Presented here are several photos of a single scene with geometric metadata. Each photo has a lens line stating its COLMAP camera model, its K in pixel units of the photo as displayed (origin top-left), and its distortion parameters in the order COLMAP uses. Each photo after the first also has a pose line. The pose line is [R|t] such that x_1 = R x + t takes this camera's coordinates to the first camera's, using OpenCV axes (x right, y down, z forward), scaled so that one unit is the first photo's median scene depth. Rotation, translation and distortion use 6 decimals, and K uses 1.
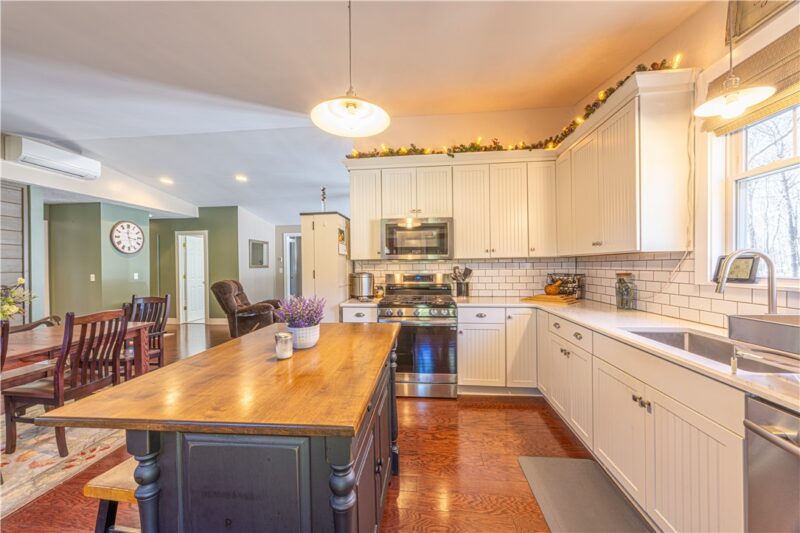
lens RADIAL K [[298.6, 0, 400.0], [0, 298.6, 266.5], [0, 0, 1]] dist [-0.000360, 0.000004]
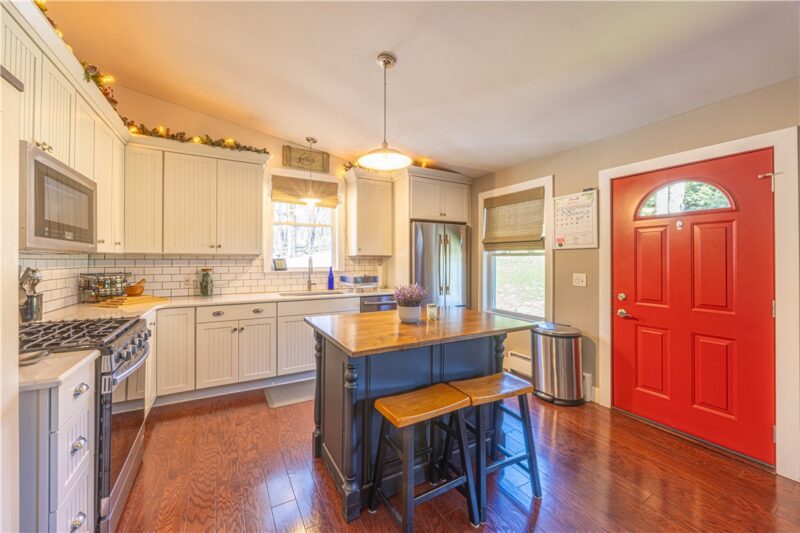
lens RADIAL K [[310.0, 0, 383.4], [0, 310.0, 258.2], [0, 0, 1]] dist [0.000338, 0.000016]
pose [[-0.550091, 0.014946, 0.834971, -0.668644], [0.007027, 0.999887, -0.013268, -0.001168], [-0.835075, -0.001432, -0.550134, 0.867878]]
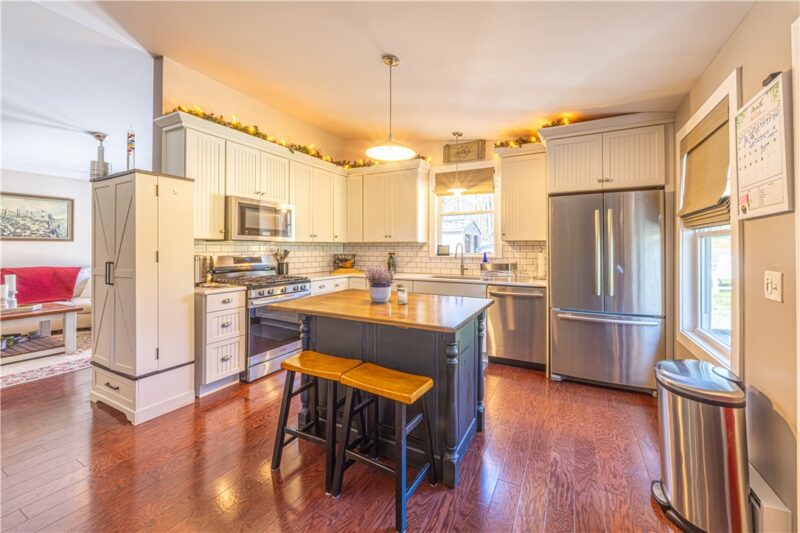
lens RADIAL K [[311.6, 0, 416.1], [0, 311.6, 245.0], [0, 0, 1]] dist [-0.000123, -0.000036]
pose [[0.363007, 0.021861, 0.931530, -0.777017], [-0.003472, 0.999750, -0.022109, 0.012278], [-0.931780, 0.004791, 0.362992, 0.129369]]
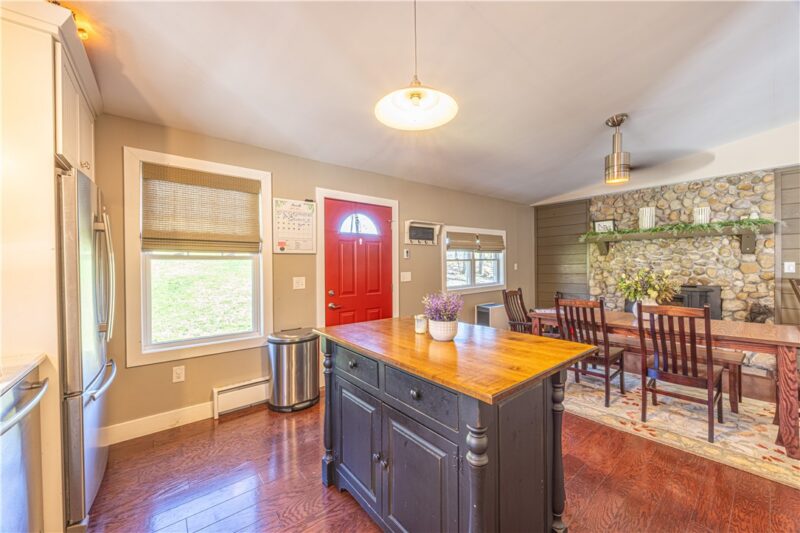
lens RADIAL K [[298.6, 0, 400.0], [0, 298.6, 266.5], [0, 0, 1]] dist [-0.000360, 0.000004]
pose [[-0.719479, 0.022925, -0.694136, 0.243726], [0.016182, 0.999737, 0.016246, -0.007834], [0.694325, 0.000456, -0.719661, 0.763807]]
